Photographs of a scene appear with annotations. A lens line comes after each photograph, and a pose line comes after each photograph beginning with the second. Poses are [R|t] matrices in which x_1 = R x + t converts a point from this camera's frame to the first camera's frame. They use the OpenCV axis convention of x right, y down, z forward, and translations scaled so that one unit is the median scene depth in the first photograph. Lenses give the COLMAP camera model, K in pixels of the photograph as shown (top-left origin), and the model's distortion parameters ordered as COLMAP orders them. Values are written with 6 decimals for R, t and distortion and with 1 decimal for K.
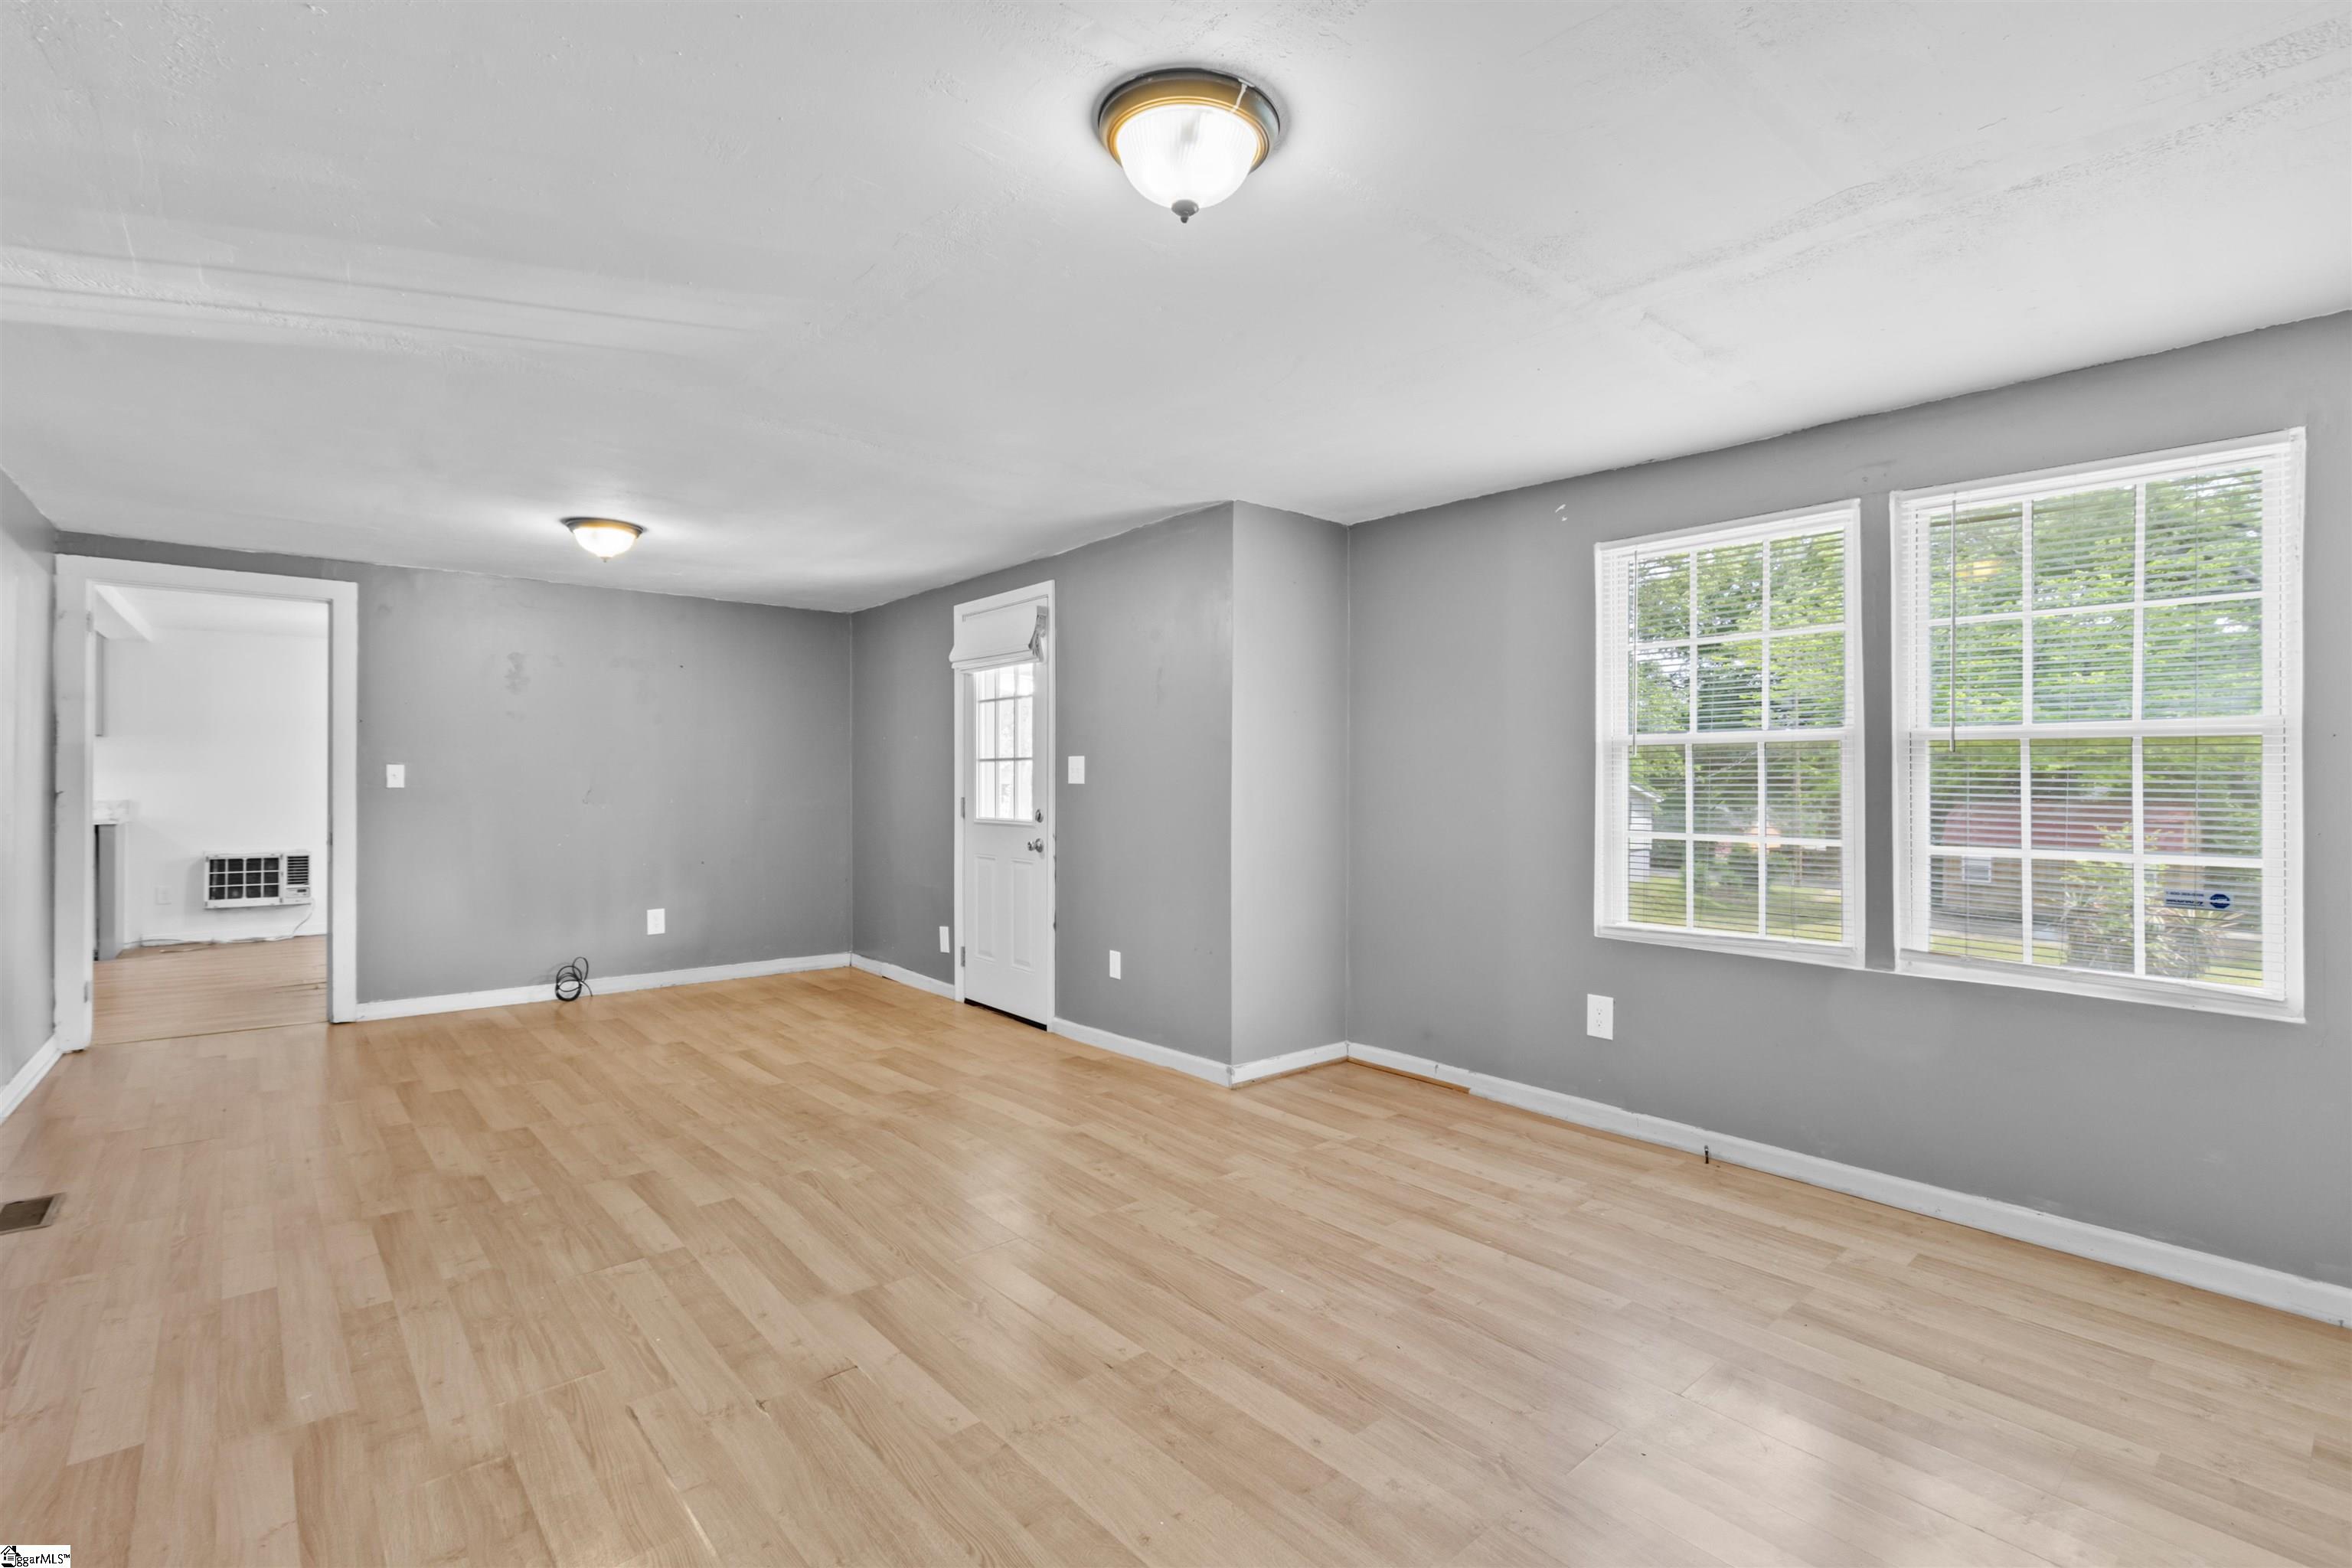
lens RADIAL K [[1071.9, 0, 1166.1], [0, 1071.9, 778.8], [0, 0, 1]] dist [0.002706, -0.000091]
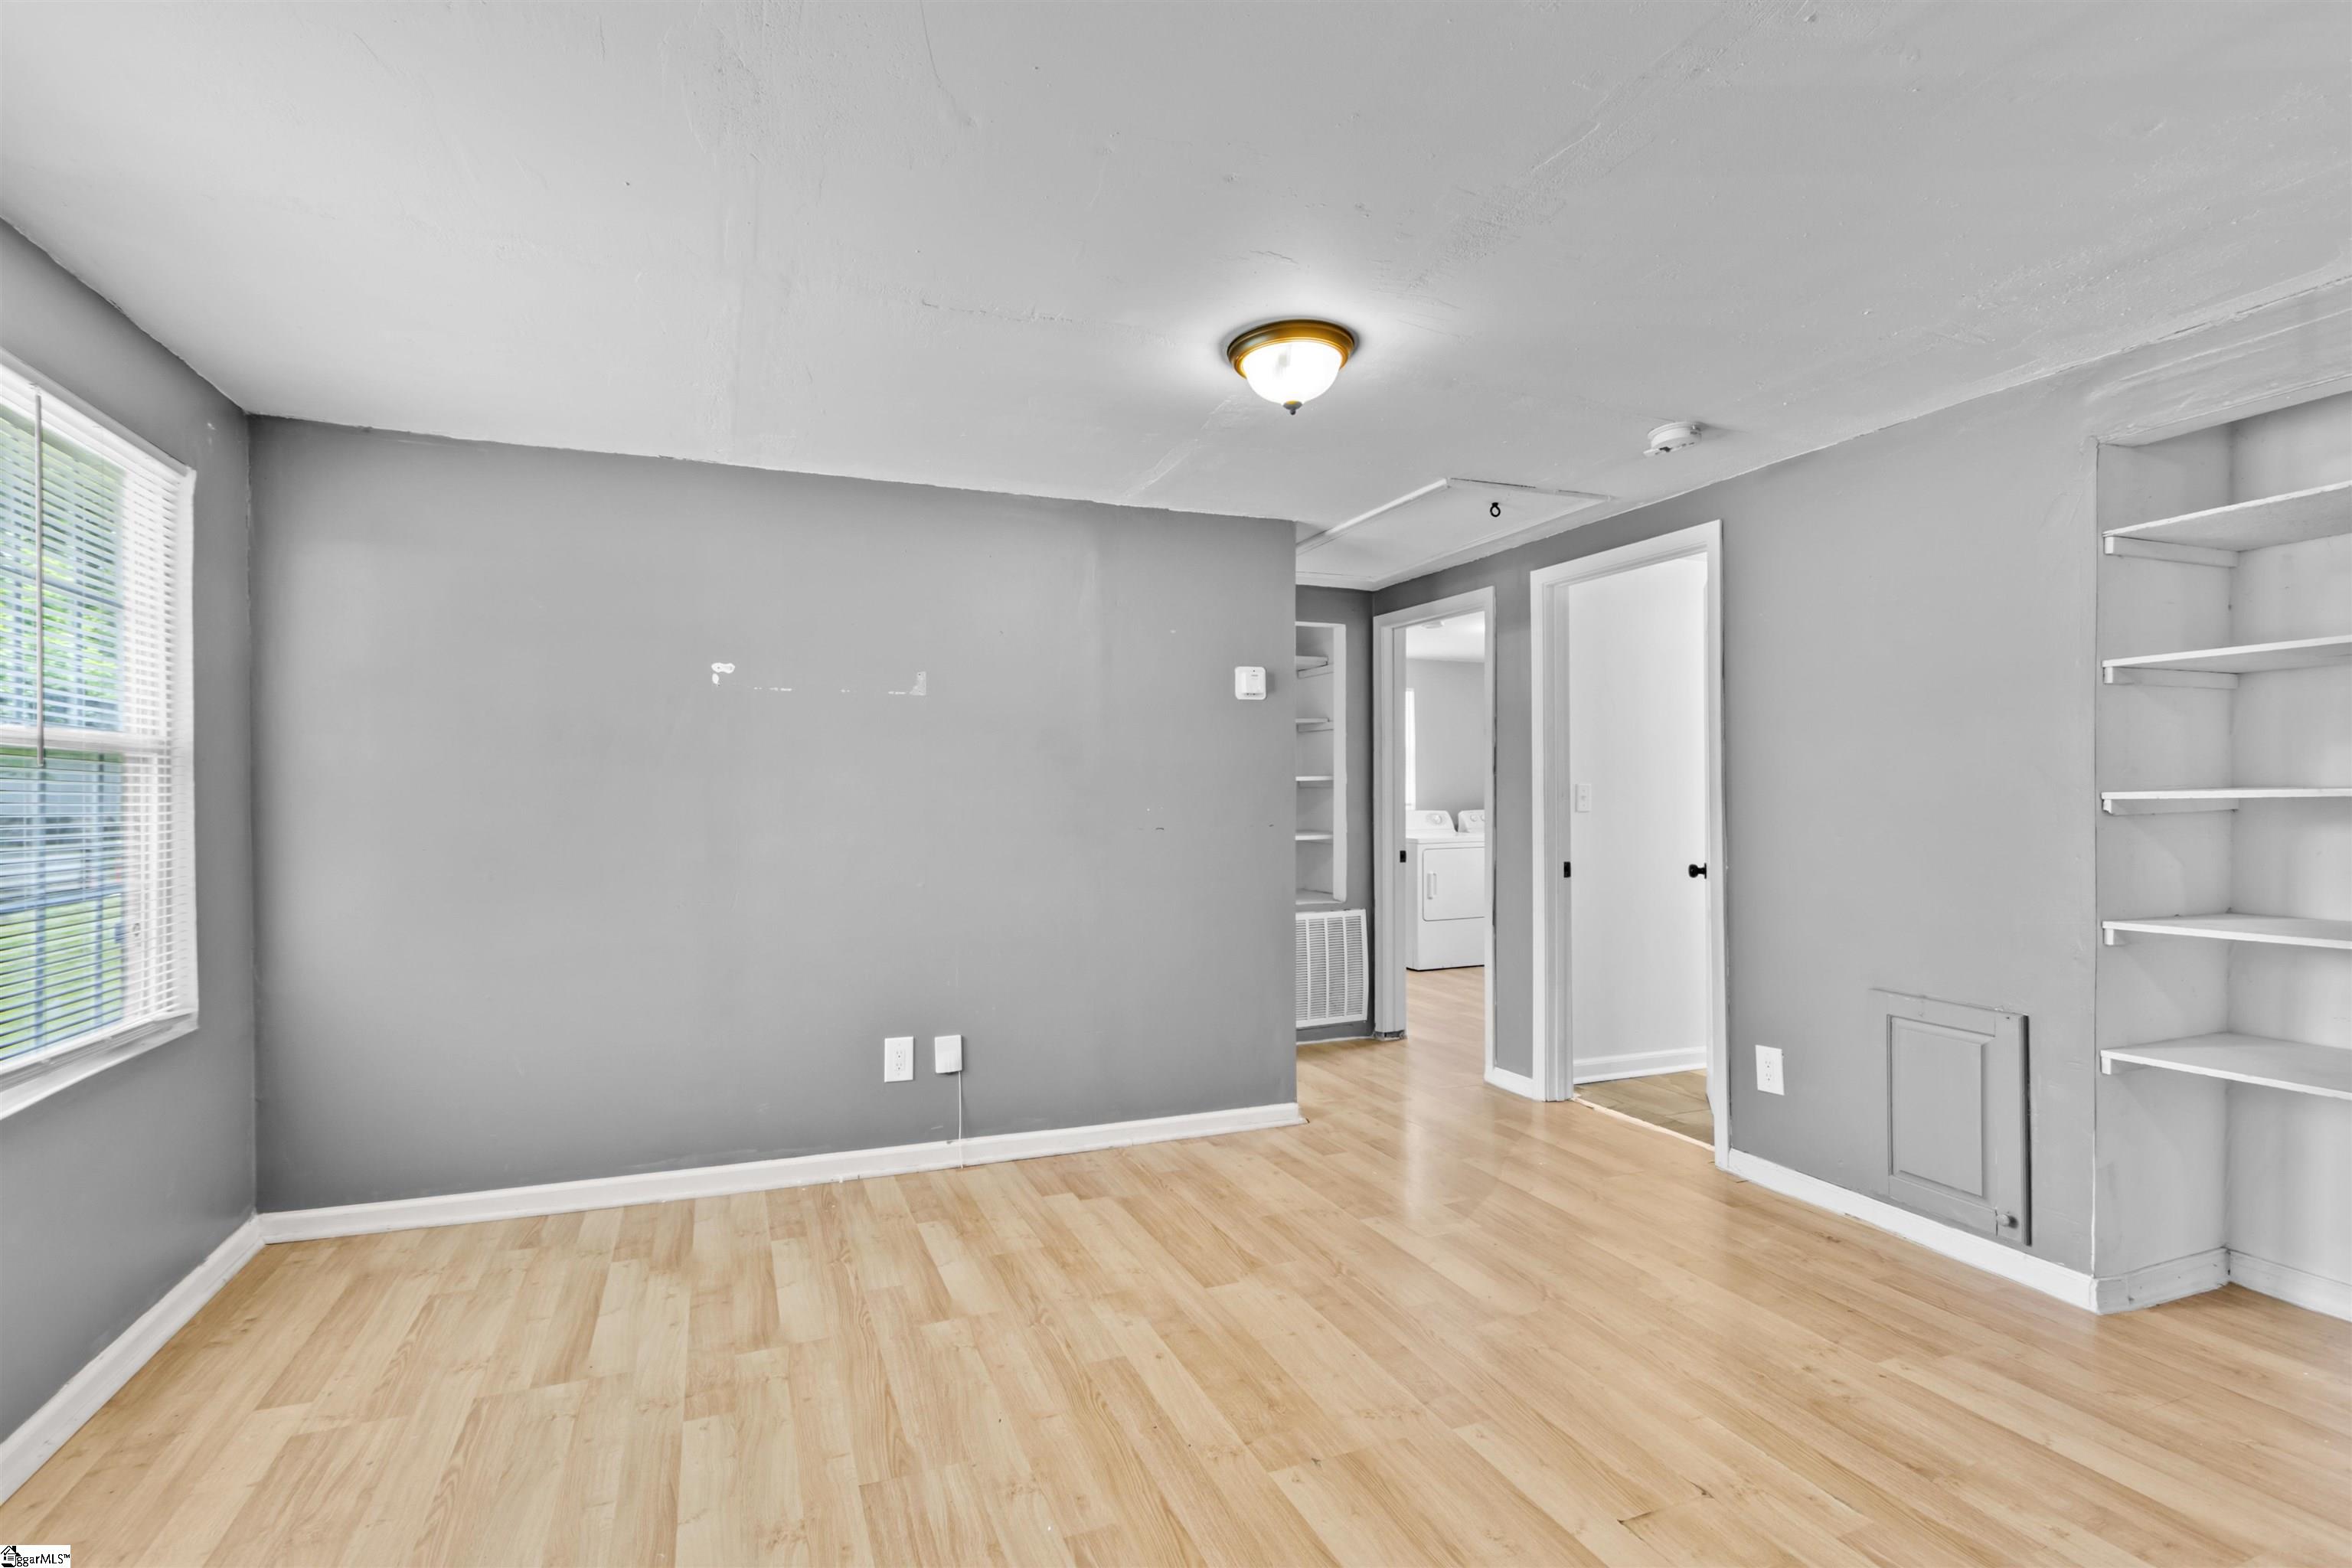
lens RADIAL K [[1087.1, 0, 1160.2], [0, 1087.1, 793.5], [0, 0, 1]] dist [0.001578, 0.000242]
pose [[-0.947056, -0.003939, 0.321045, -0.104473], [-0.001879, 0.999976, 0.006726, -0.008033], [-0.321063, 0.005767, -0.947040, 0.903054]]
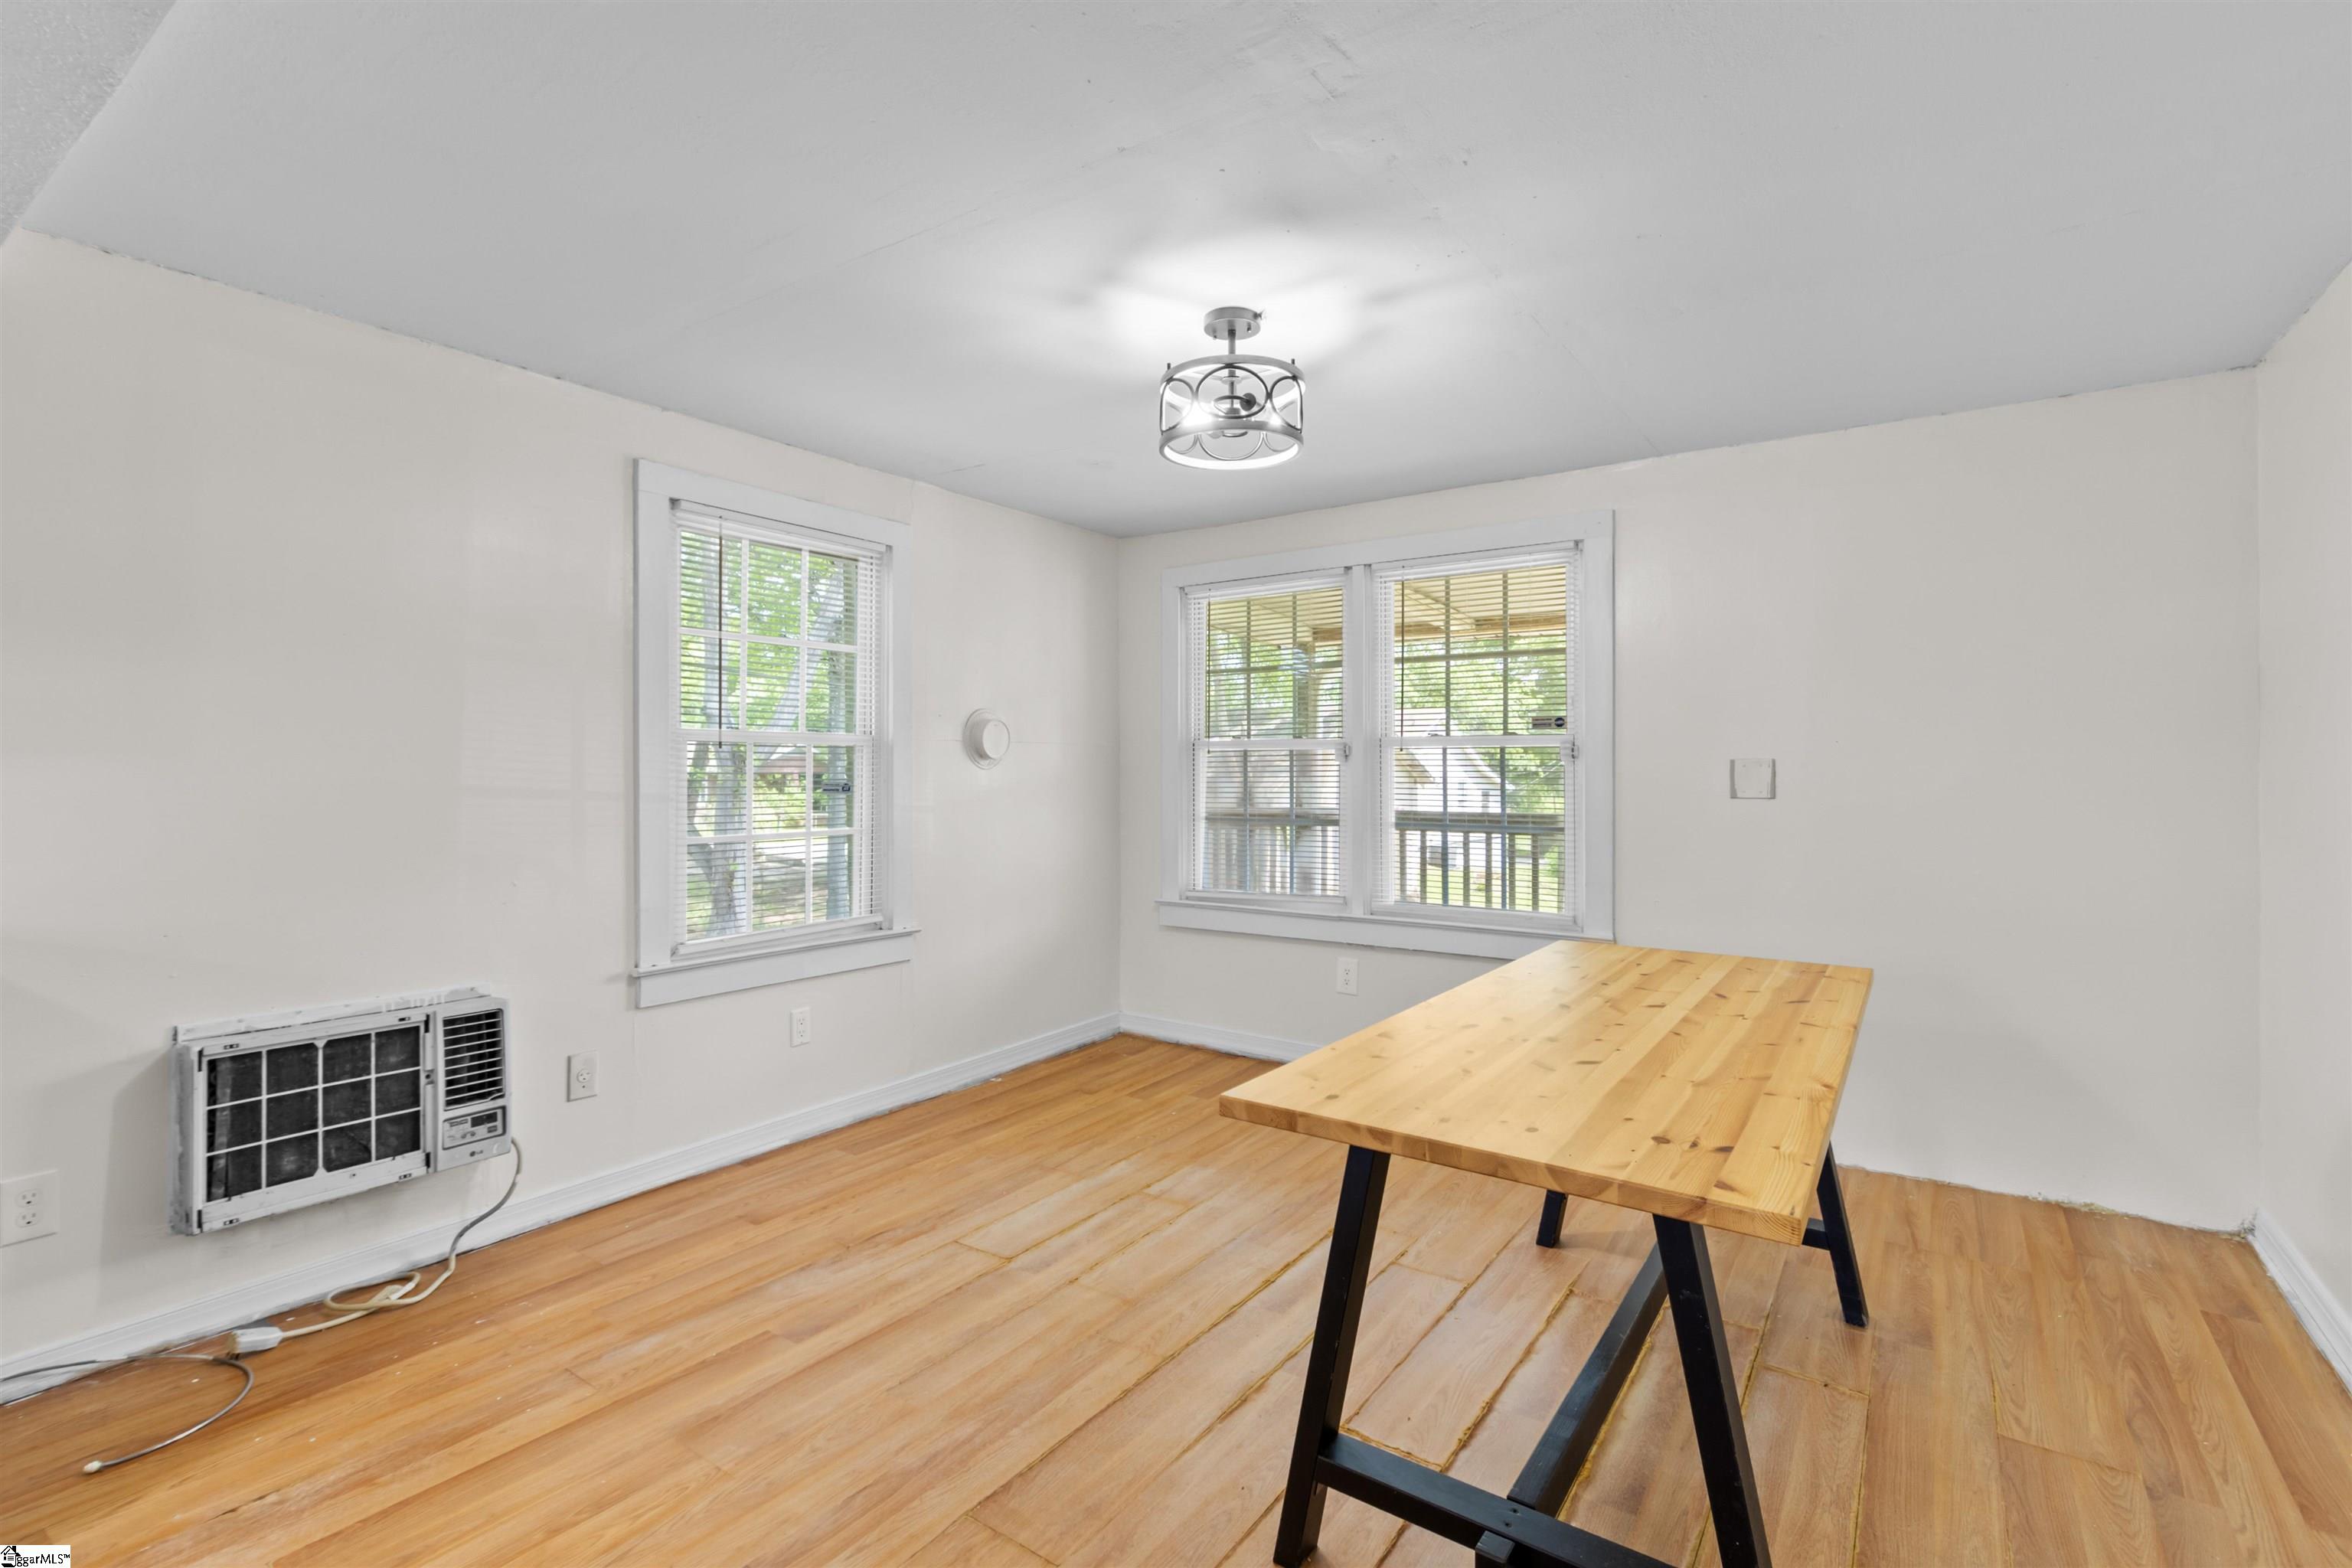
lens RADIAL K [[1071.9, 0, 1166.1], [0, 1071.9, 778.8], [0, 0, 1]] dist [0.002706, -0.000091]
pose [[0.966283, -0.000133, 0.257481, -1.210490], [-0.002541, 0.999946, 0.010052, -0.005308], [-0.257468, -0.010367, 0.966231, 1.111885]]
